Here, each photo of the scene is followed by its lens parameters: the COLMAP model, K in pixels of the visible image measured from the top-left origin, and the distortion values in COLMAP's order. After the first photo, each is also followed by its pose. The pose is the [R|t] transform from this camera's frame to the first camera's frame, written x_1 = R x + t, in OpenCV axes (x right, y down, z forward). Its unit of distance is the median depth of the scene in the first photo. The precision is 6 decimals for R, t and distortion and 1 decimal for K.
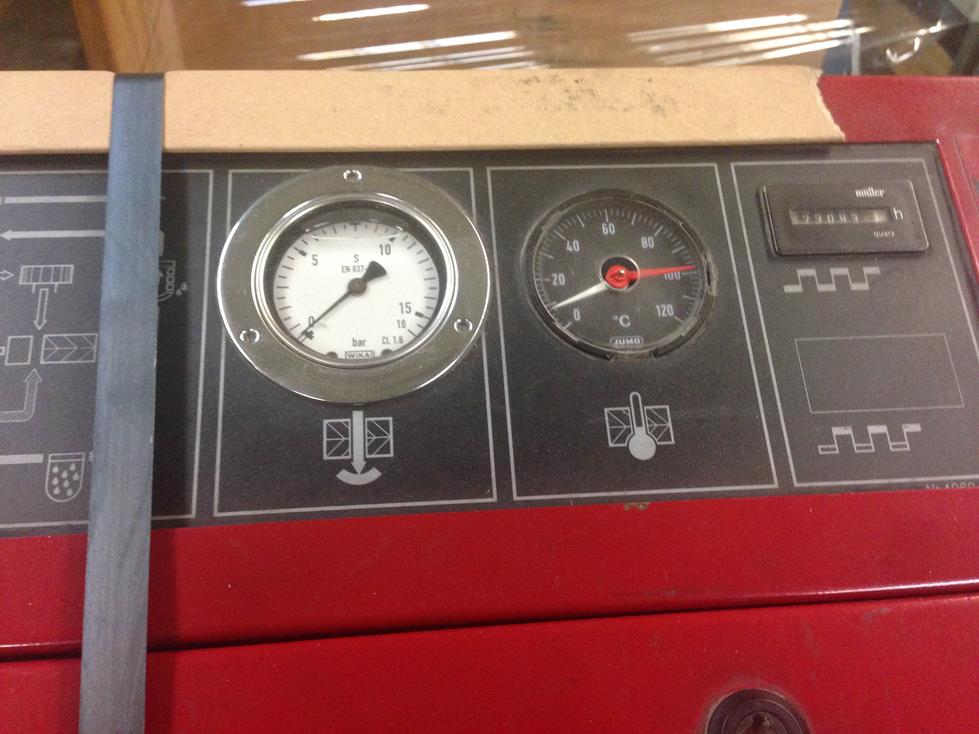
lens RADIAL K [[932.7, 0, 489.5], [0, 932.7, 367.0], [0, 0, 1]] dist [0.130513, -0.250569]
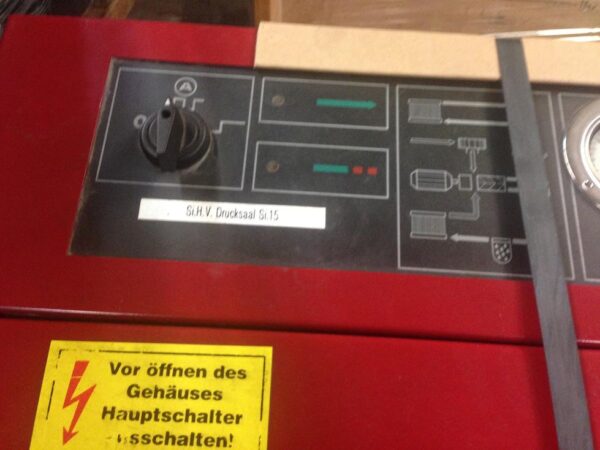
lens RADIAL K [[571.6, 0, 300.0], [0, 571.6, 225.0], [0, 0, 1]] dist [0.130513, -0.250569]
pose [[0.991249, 0.087195, -0.099108, -0.699822], [-0.087931, 0.996122, -0.003080, 0.099181], [0.098456, 0.011767, 0.995072, -0.170777]]
